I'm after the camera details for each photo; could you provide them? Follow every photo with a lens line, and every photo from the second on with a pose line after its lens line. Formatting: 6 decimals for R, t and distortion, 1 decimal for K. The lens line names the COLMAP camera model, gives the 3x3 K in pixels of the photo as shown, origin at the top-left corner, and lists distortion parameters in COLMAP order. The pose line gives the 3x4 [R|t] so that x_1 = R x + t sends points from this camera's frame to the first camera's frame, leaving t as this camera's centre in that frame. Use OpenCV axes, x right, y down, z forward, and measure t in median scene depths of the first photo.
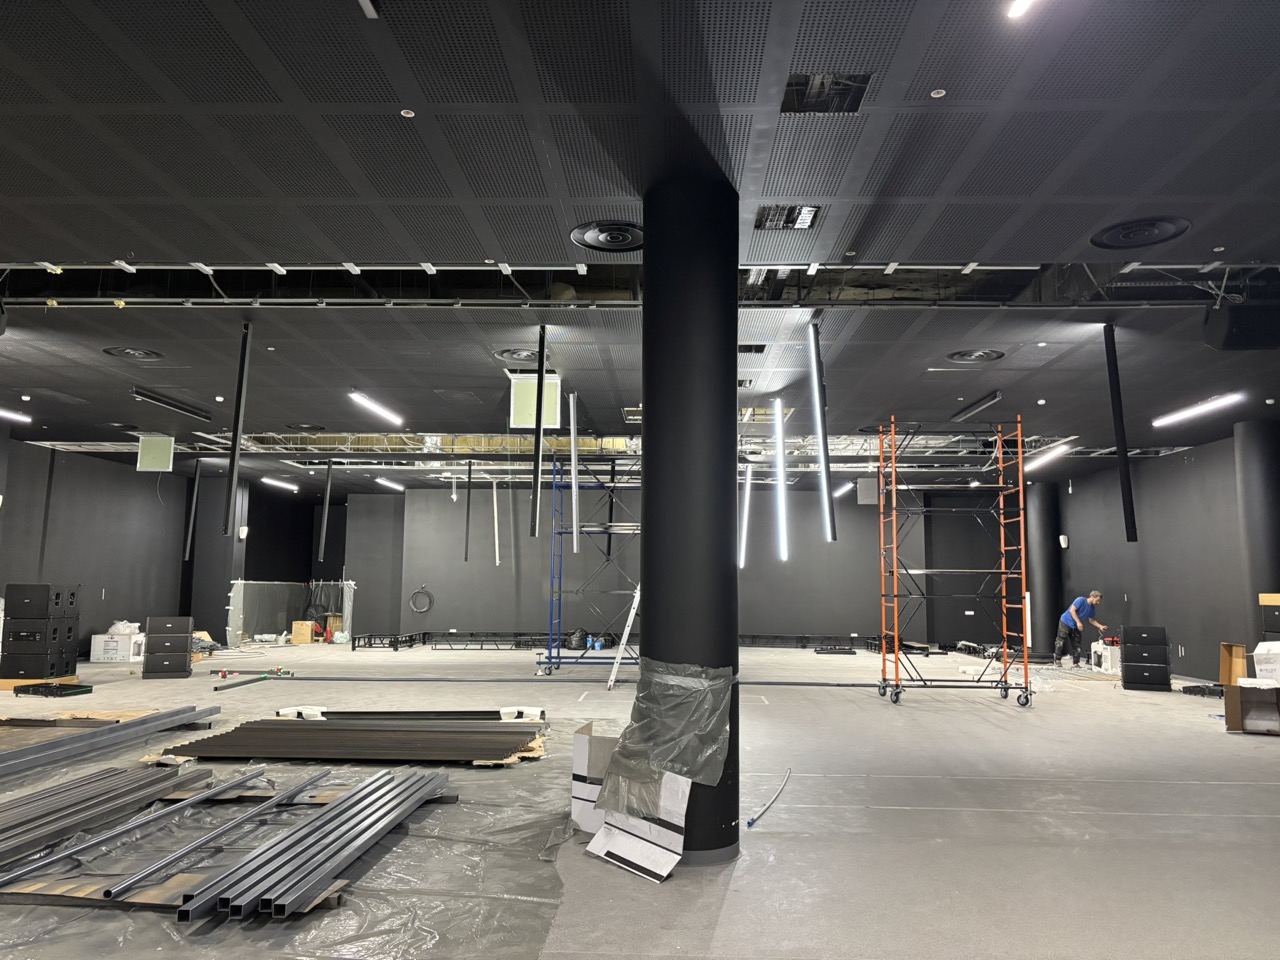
lens RADIAL K [[962.3, 0, 647.0], [0, 962.3, 471.9], [0, 0, 1]] dist [0.032872, -0.013146]
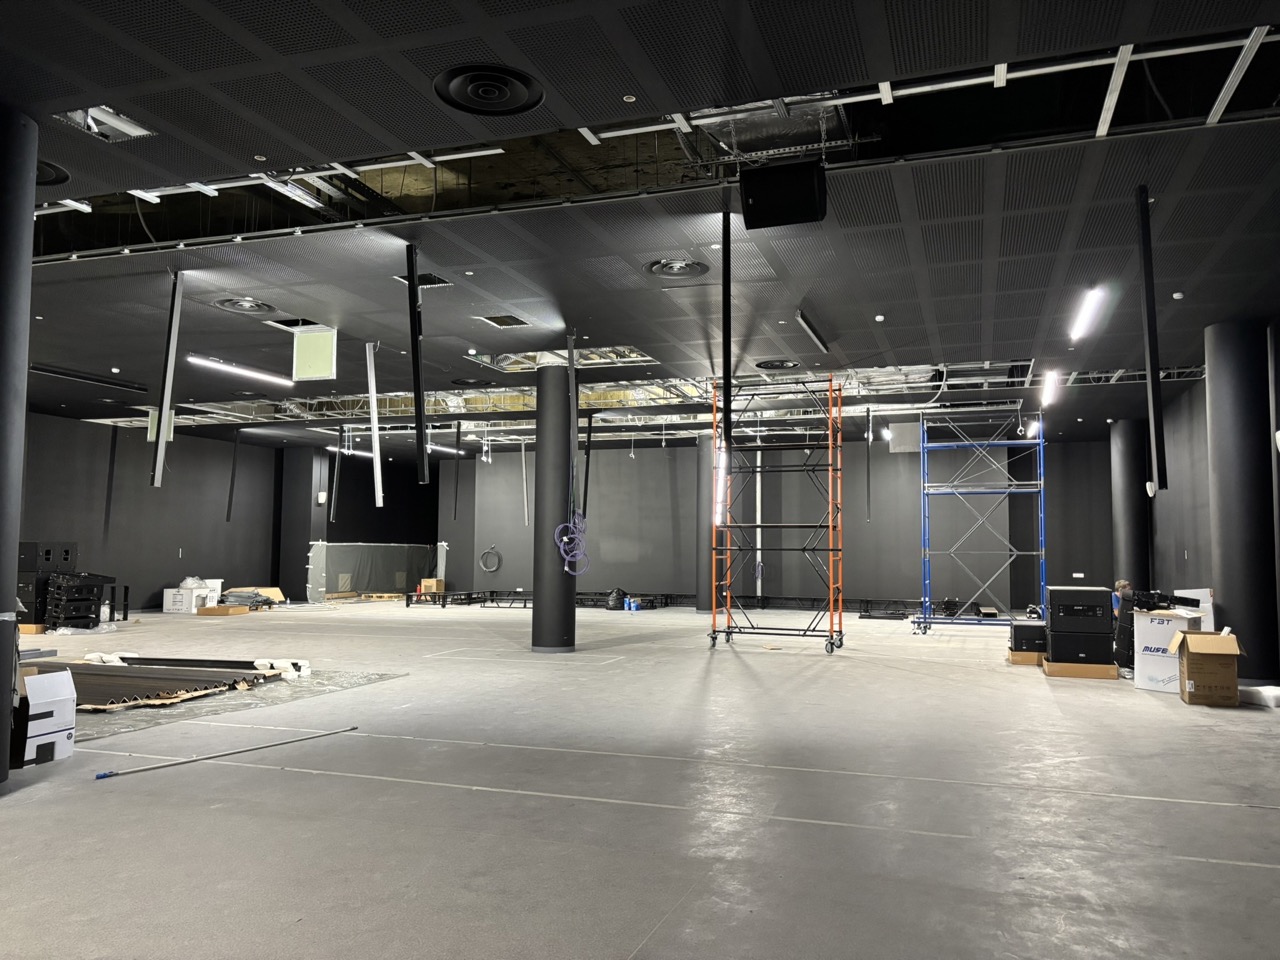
lens RADIAL K [[962.3, 0, 635.7], [0, 962.3, 492.8], [0, 0, 1]] dist [0.032872, -0.013146]
pose [[0.957467, -0.020413, -0.287821, 0.245319], [0.036633, 0.998022, 0.051082, 0.015890], [0.286209, -0.059453, 0.956321, 0.071435]]
